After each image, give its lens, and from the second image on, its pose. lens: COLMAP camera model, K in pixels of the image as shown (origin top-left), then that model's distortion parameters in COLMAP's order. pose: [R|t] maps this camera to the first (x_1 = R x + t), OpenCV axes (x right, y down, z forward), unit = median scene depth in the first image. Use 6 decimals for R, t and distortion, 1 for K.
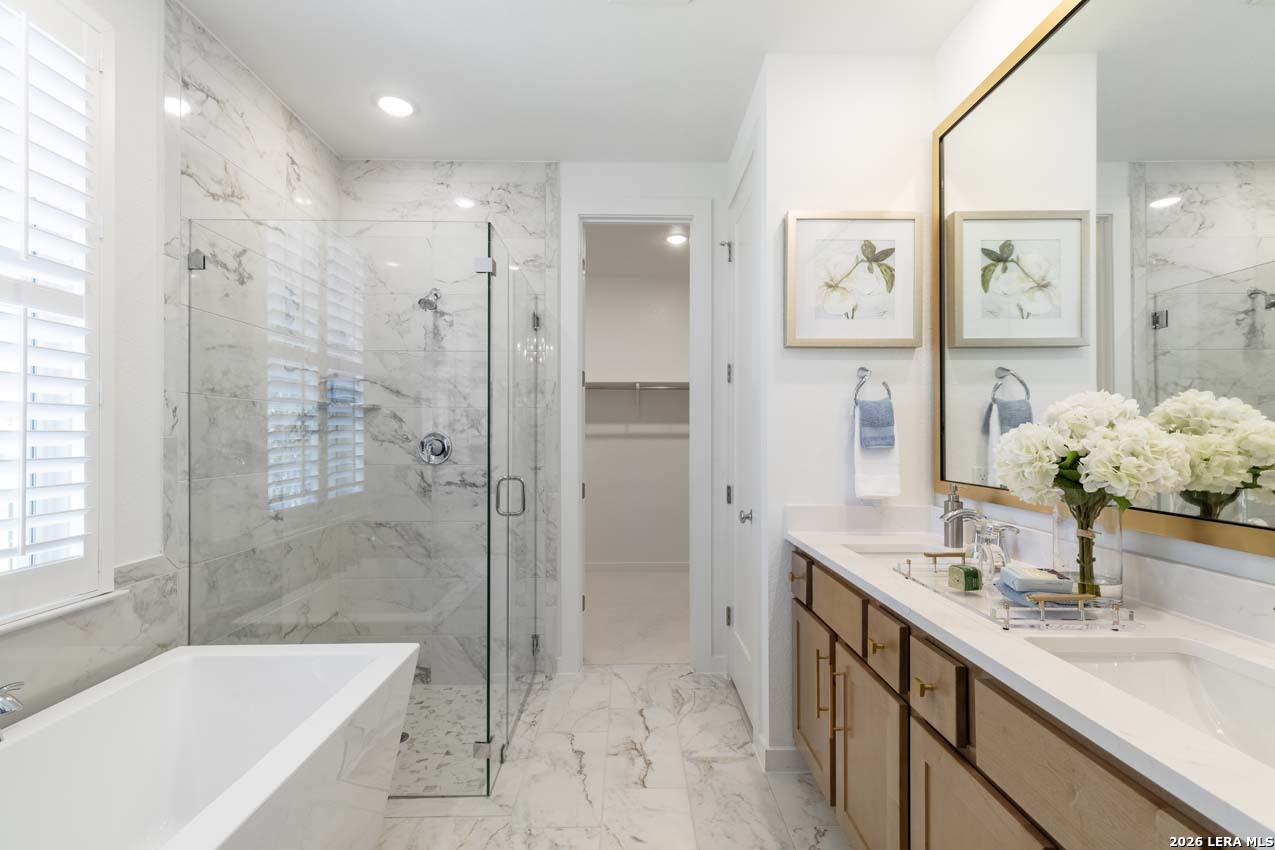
lens RADIAL K [[574.8, 0, 644.1], [0, 574.8, 424.4], [0, 0, 1]] dist [0.004726, -0.001703]
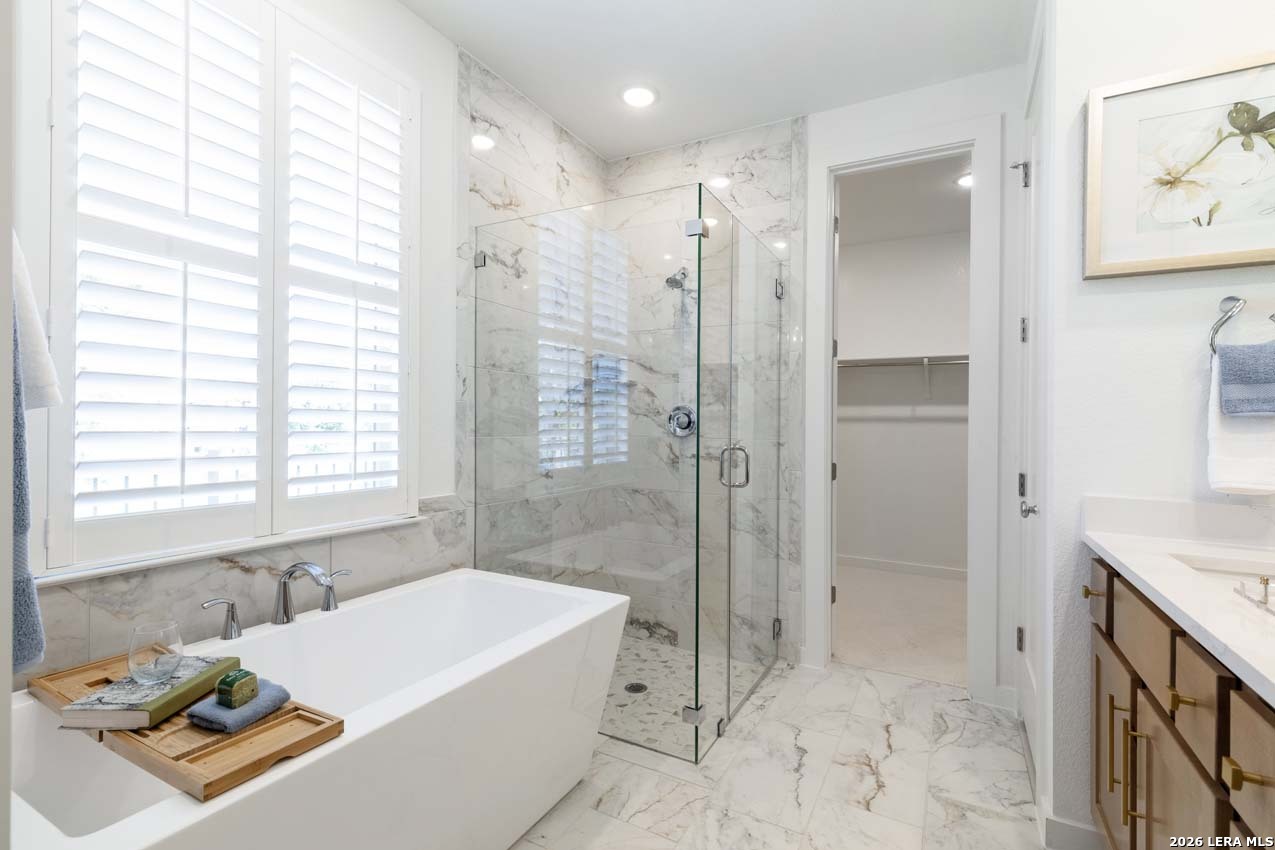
lens RADIAL K [[574.8, 0, 647.9], [0, 574.8, 420.5], [0, 0, 1]] dist [0.004726, -0.001703]
pose [[0.869195, 0.007191, -0.494417, 0.126862], [-0.004678, 0.999969, 0.006319, 0.043756], [0.494447, -0.003180, 0.869202, 0.088916]]
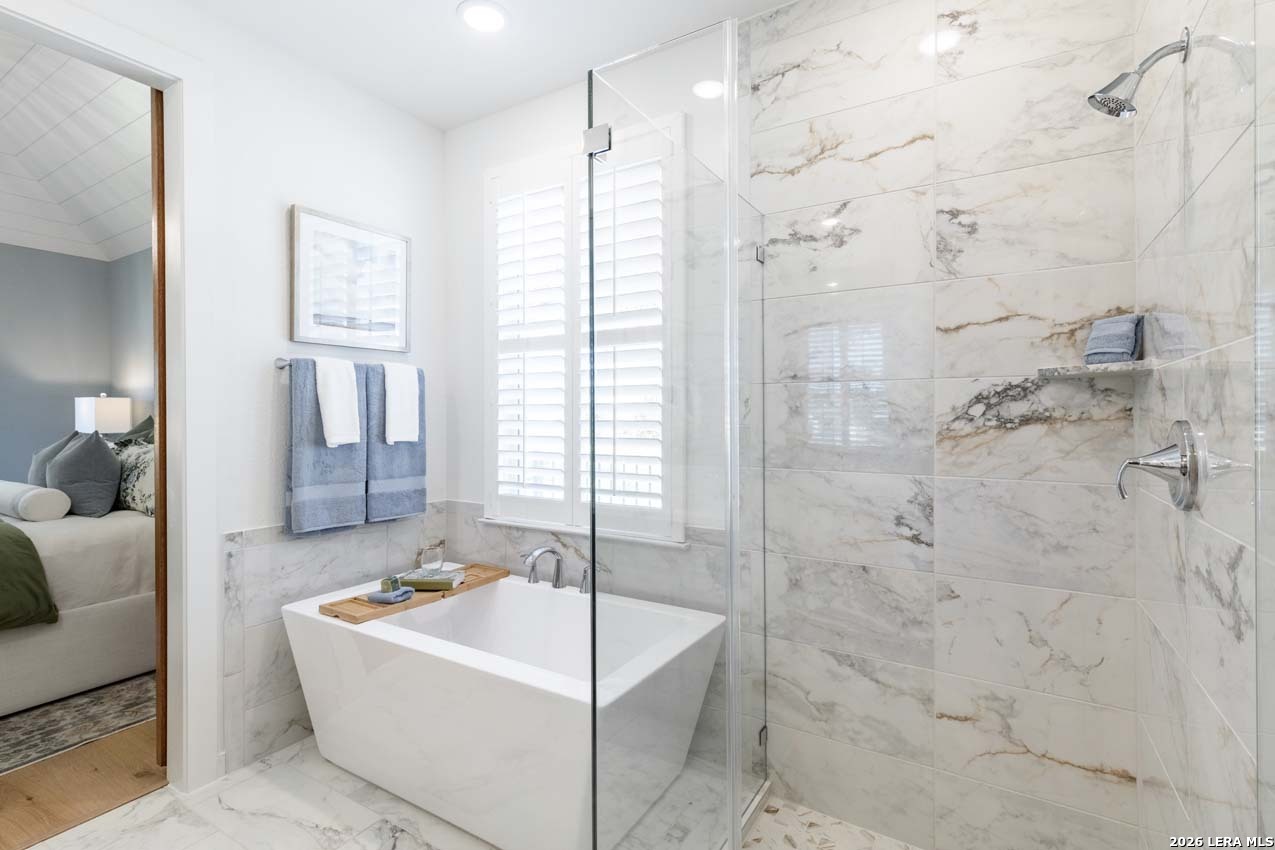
lens RADIAL K [[574.8, 0, 642.2], [0, 574.8, 427.0], [0, 0, 1]] dist [0.004726, -0.001703]
pose [[-0.536080, -0.000761, -0.844167, 0.164629], [0.006743, 0.999964, -0.005184, 0.023337], [0.844140, -0.008471, -0.536056, 1.167433]]
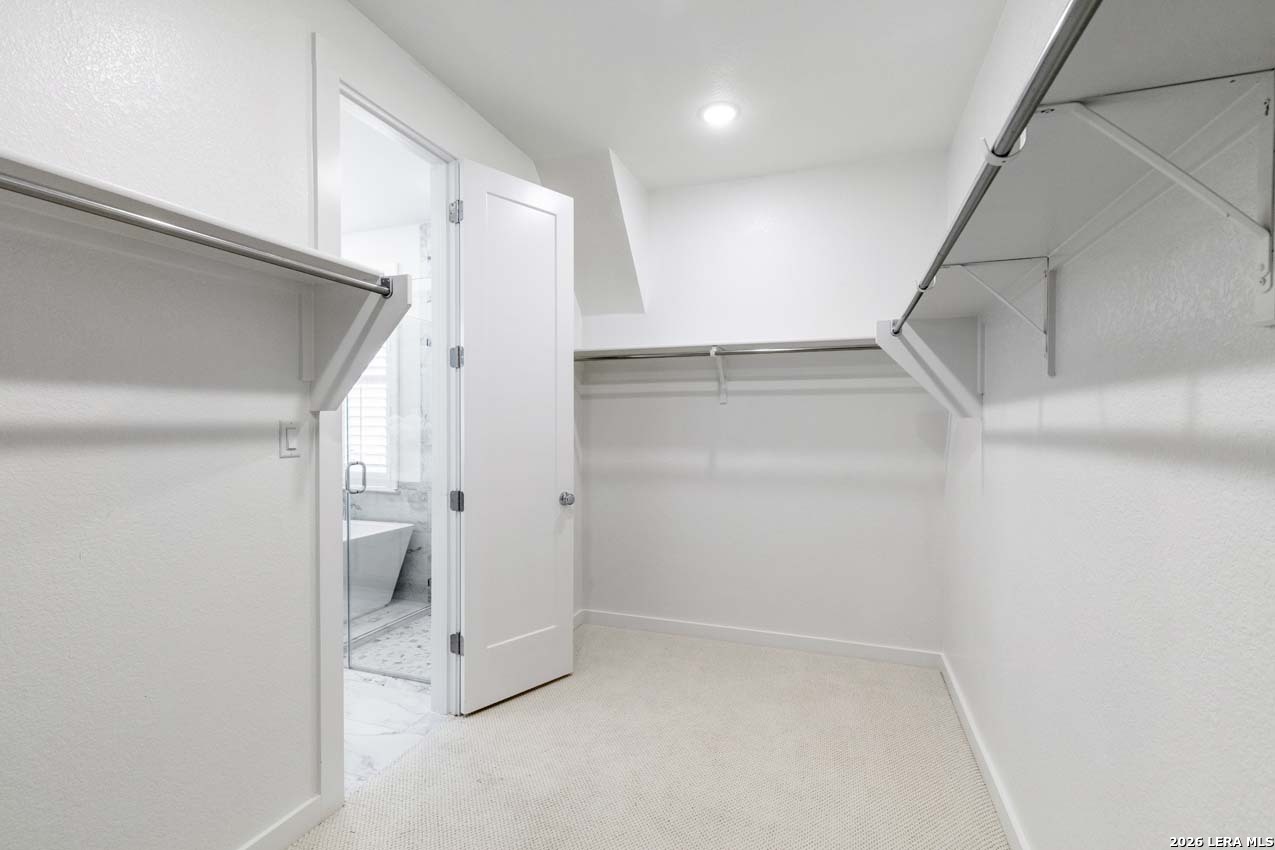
lens RADIAL K [[574.8, 0, 641.0], [0, 574.8, 430.1], [0, 0, 1]] dist [0.004726, -0.001703]
pose [[-0.360267, 0.000680, -0.932849, 0.730695], [0.013439, 0.999900, -0.004462, 0.040374], [0.932752, -0.014144, -0.360240, 2.075615]]
